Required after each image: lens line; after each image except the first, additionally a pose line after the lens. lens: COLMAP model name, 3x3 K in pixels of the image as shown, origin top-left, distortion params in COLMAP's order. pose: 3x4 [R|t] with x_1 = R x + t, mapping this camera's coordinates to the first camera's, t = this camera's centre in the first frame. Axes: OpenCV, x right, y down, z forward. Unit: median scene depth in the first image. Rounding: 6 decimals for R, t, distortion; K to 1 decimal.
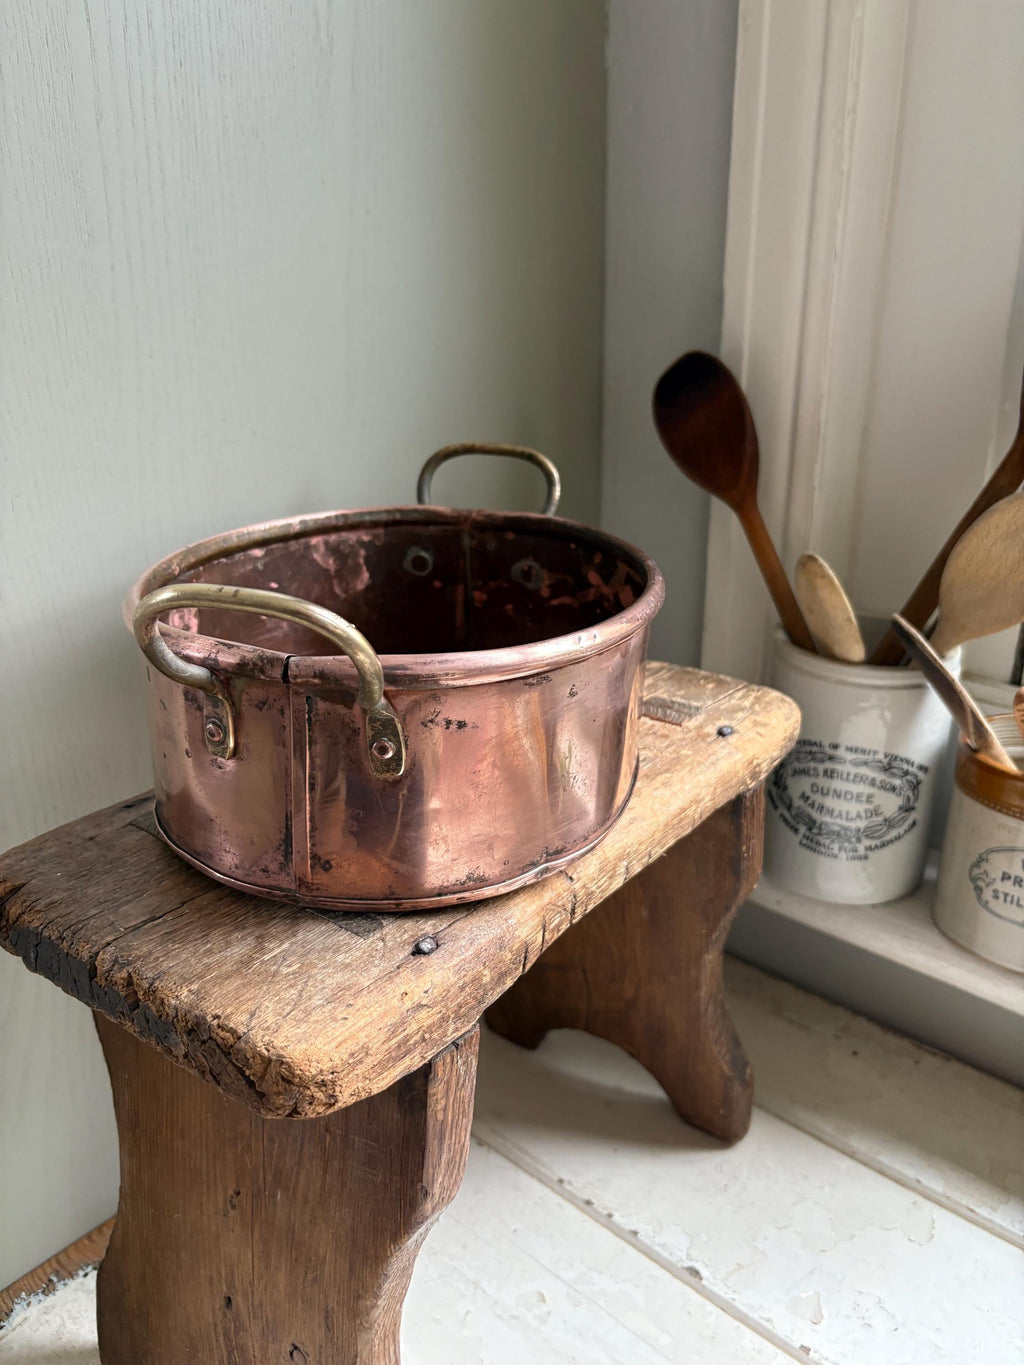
lens RADIAL K [[1080.3, 0, 511.5], [0, 1080.3, 658.3], [0, 0, 1]] dist [-0.026596, 0.020506]
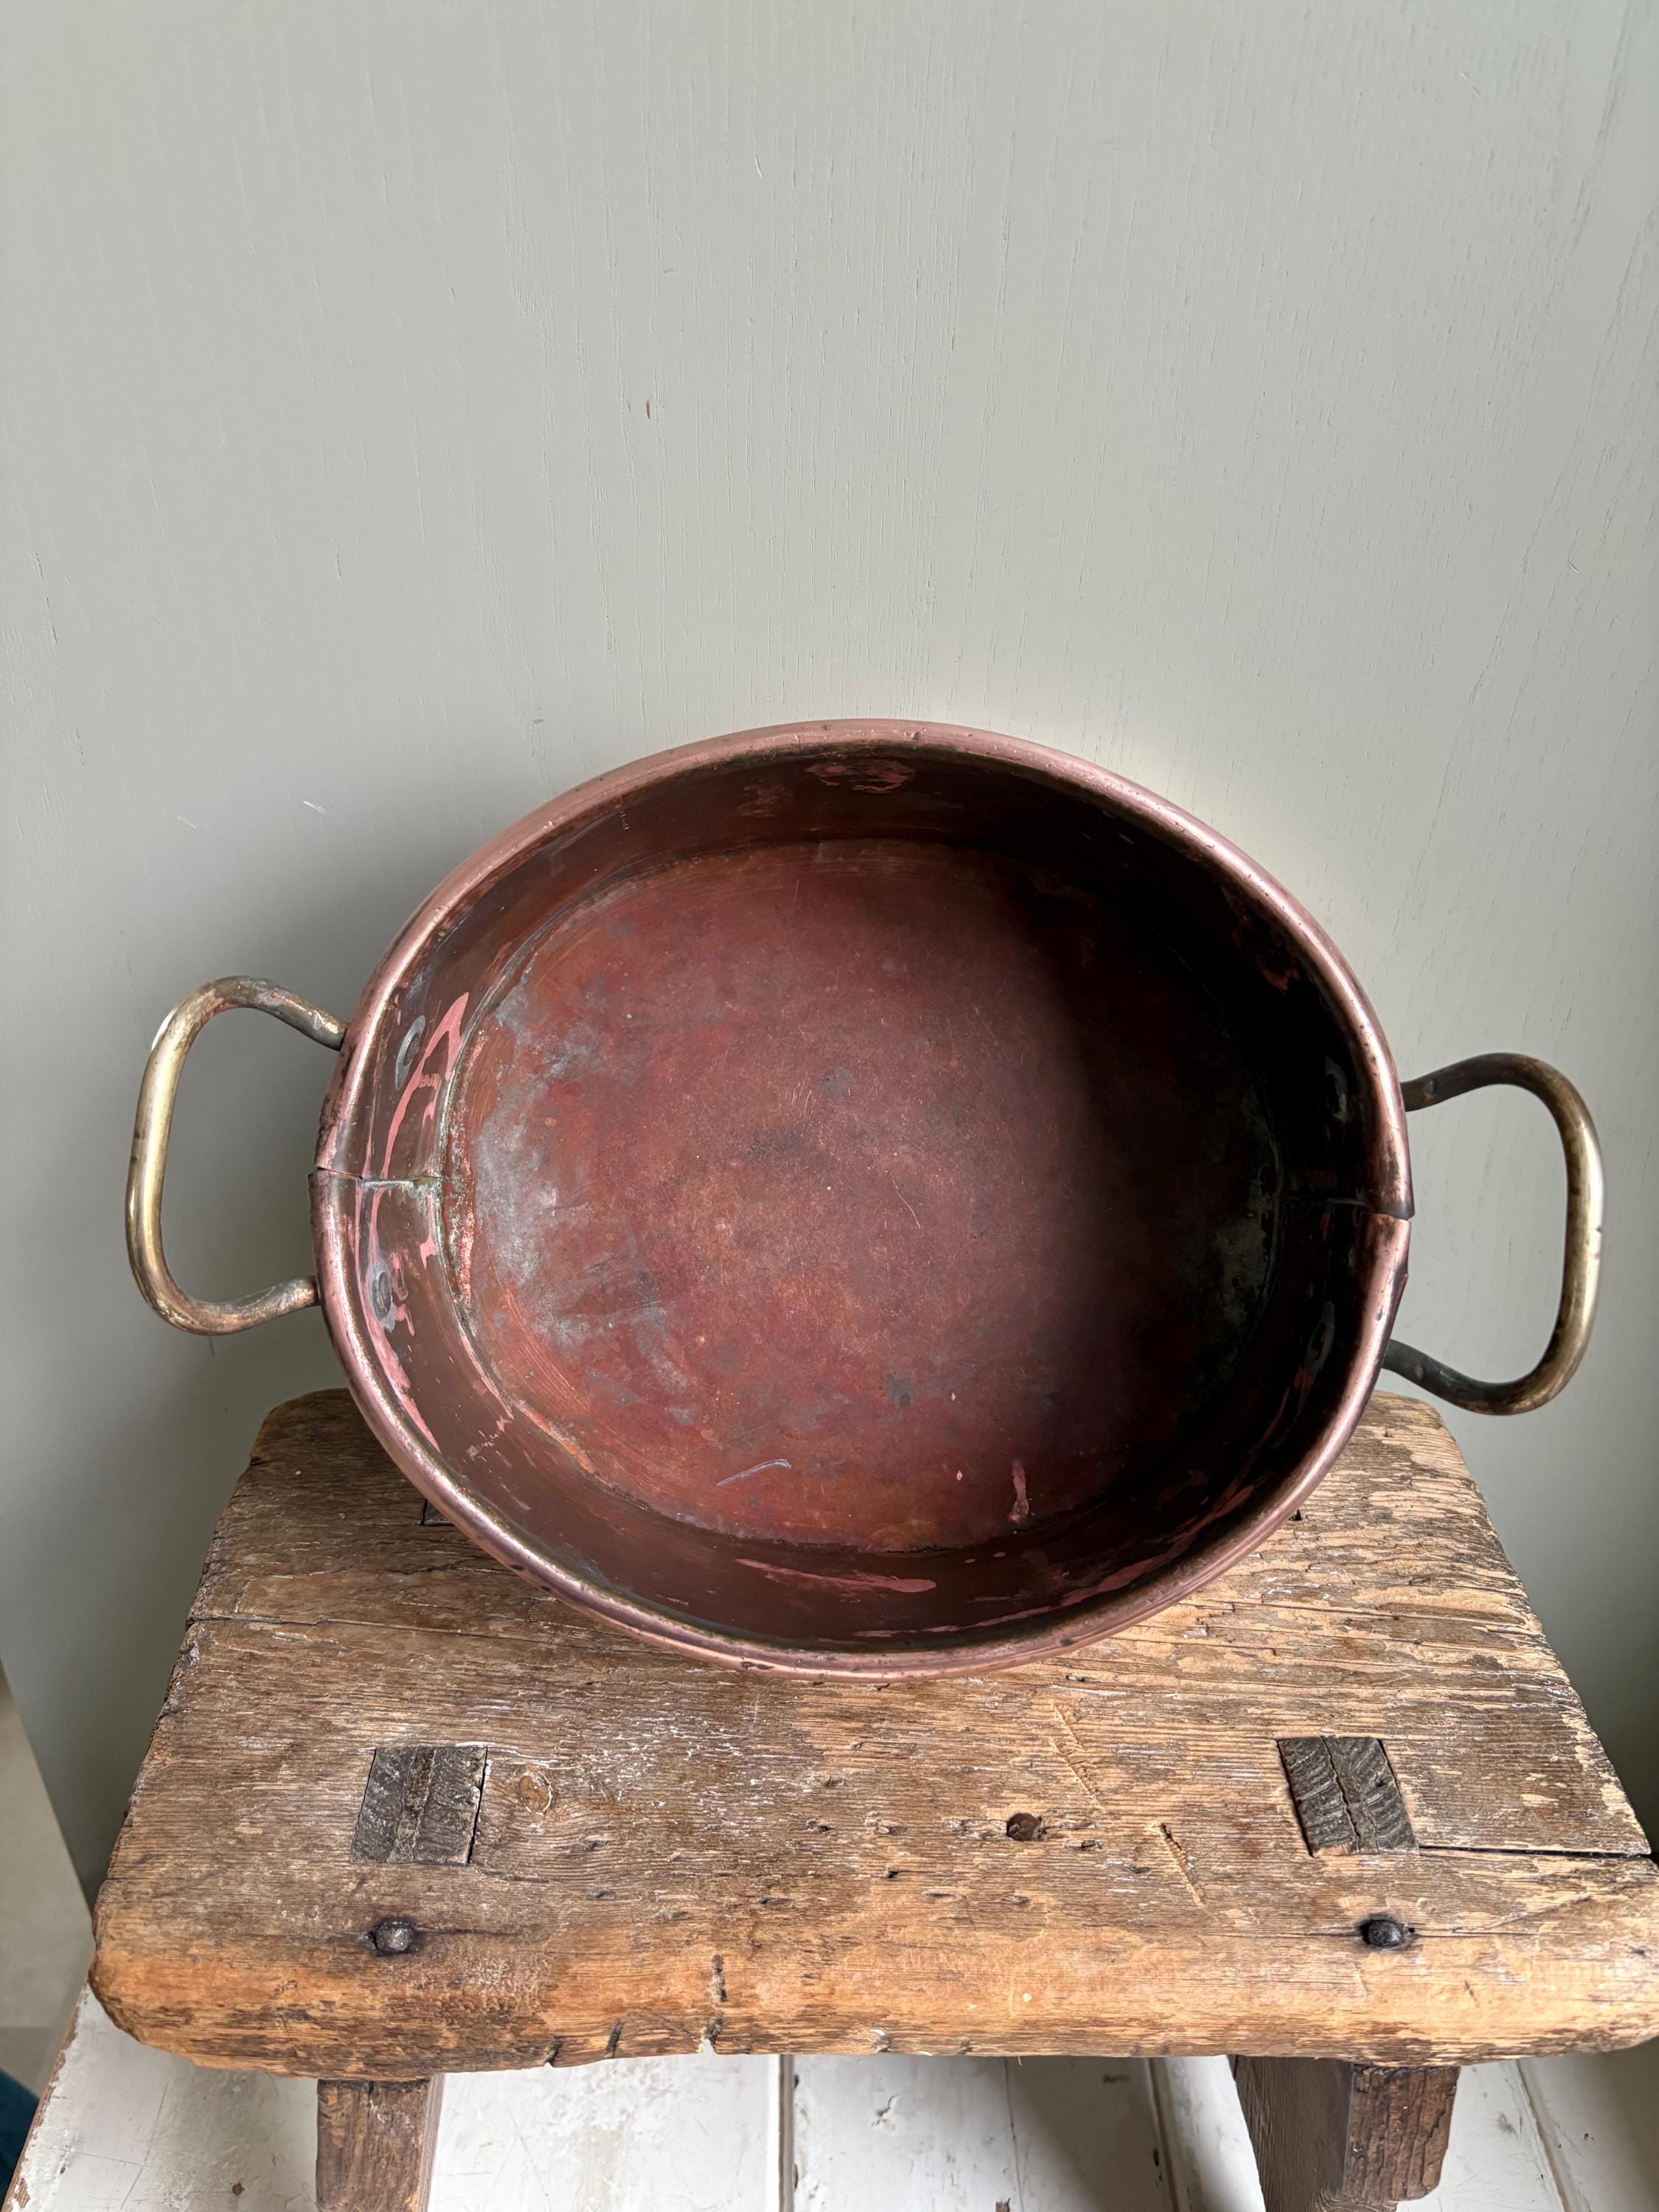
lens RADIAL K [[1743.7, 0, 822.4], [0, 1743.7, 1058.5], [0, 0, 1]] dist [-0.017669, 0.008553]
pose [[0.622024, 0.432804, -0.652508, 0.482673], [-0.295756, 0.901481, 0.316008, -0.556787], [0.724993, -0.003581, 0.688747, 0.428220]]
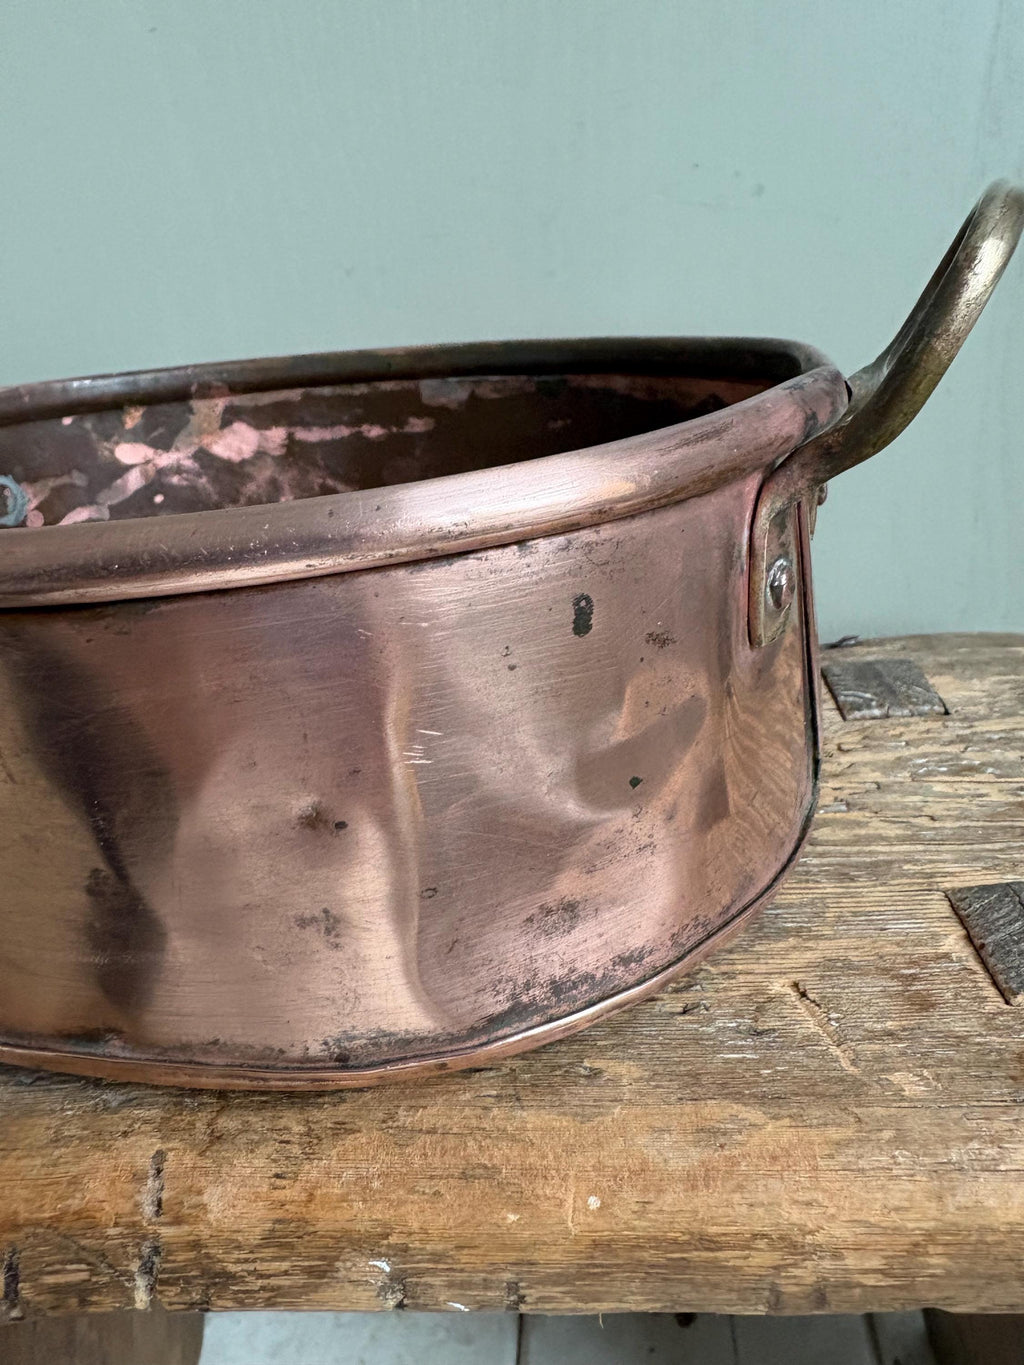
lens RADIAL K [[1080.3, 0, 508.5], [0, 1080.3, 577.1], [0, 0, 1]] dist [-0.026596, 0.020506]
pose [[0.555635, 0.214413, -0.803303, 0.404491], [-0.200049, 0.972268, 0.121141, -0.094985], [0.807000, 0.093390, 0.583120, 0.881689]]
